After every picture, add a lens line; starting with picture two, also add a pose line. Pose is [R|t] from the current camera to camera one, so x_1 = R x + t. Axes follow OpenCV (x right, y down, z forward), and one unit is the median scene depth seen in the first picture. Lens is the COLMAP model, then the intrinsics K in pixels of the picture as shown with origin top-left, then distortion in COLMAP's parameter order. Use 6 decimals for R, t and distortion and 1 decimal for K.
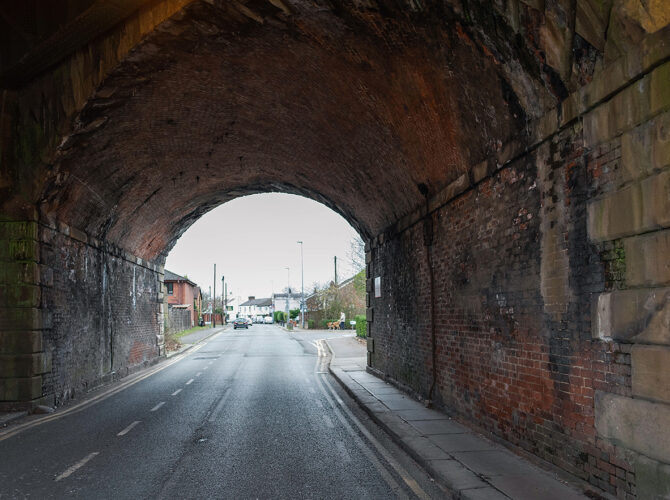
lens RADIAL K [[484.7, 0, 320.8], [0, 484.7, 296.7], [0, 0, 1]] dist [-0.001057, 0.005006]
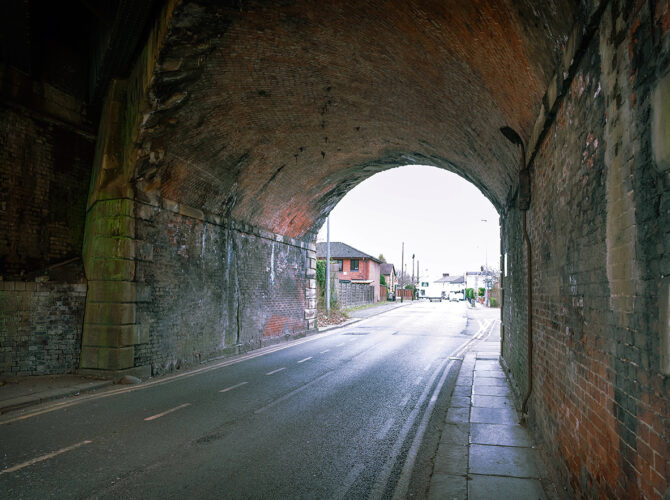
lens RADIAL K [[453.7, 0, 369.8], [0, 453.7, 262.9], [0, 0, 1]] dist [-0.023548, 0.001810]
pose [[0.948395, 0.006895, -0.317017, 0.166110], [-0.014521, 0.999659, -0.021699, -0.002615], [0.316759, 0.025183, 0.948172, 0.192242]]
